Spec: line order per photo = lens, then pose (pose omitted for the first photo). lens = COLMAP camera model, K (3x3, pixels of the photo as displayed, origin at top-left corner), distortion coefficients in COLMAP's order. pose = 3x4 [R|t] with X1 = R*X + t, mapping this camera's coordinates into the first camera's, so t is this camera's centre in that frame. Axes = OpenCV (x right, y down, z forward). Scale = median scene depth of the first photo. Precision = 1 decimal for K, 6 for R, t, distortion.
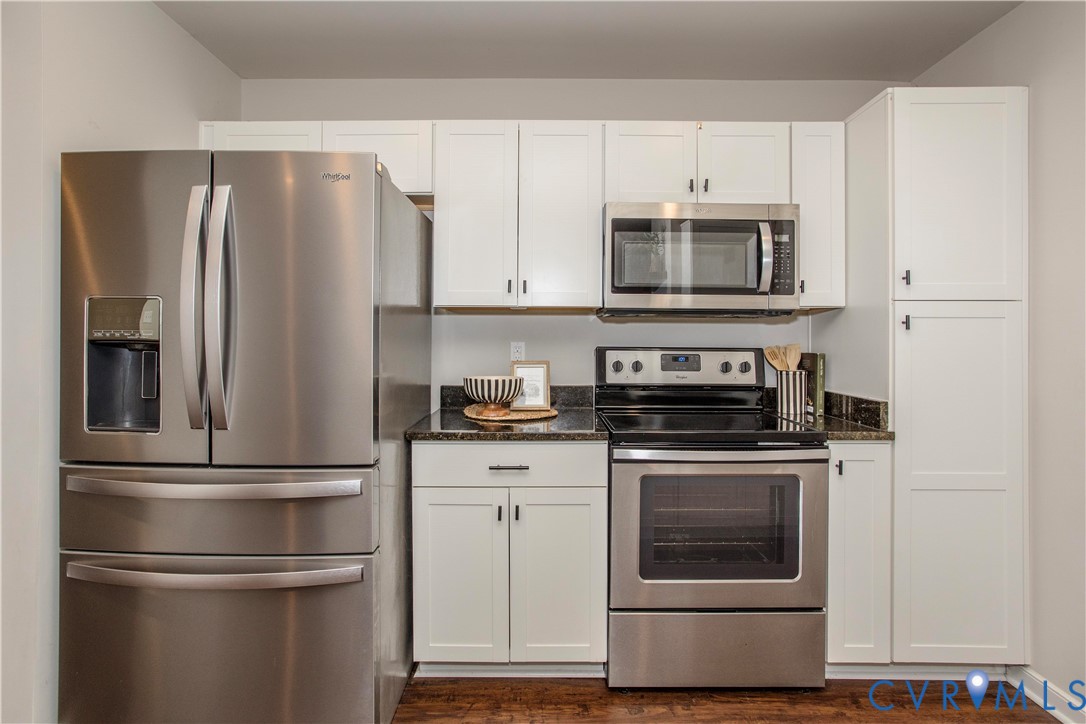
lens RADIAL K [[557.3, 0, 532.7], [0, 557.3, 339.2], [0, 0, 1]] dist [-0.037591, 0.012890]
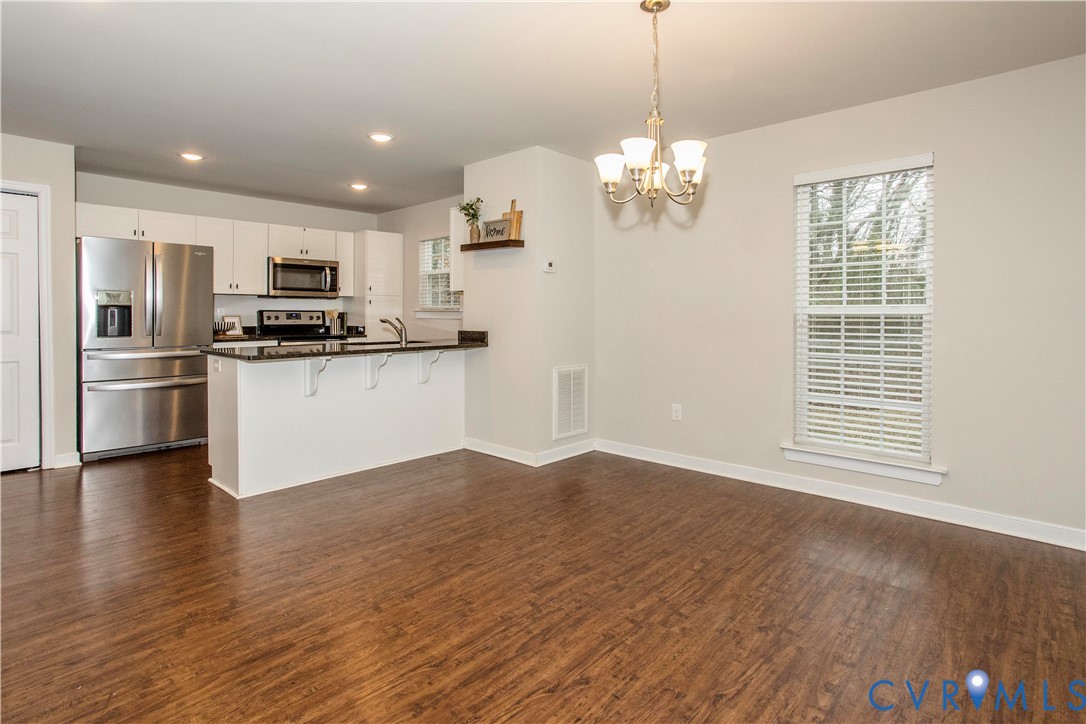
lens RADIAL K [[557.3, 0, 533.8], [0, 557.3, 322.9], [0, 0, 1]] dist [-0.037591, 0.012890]
pose [[0.690498, -0.015094, 0.723177, -0.892231], [0.001128, 0.999804, 0.019791, 0.025811], [-0.723334, -0.012850, 0.690379, -1.704576]]
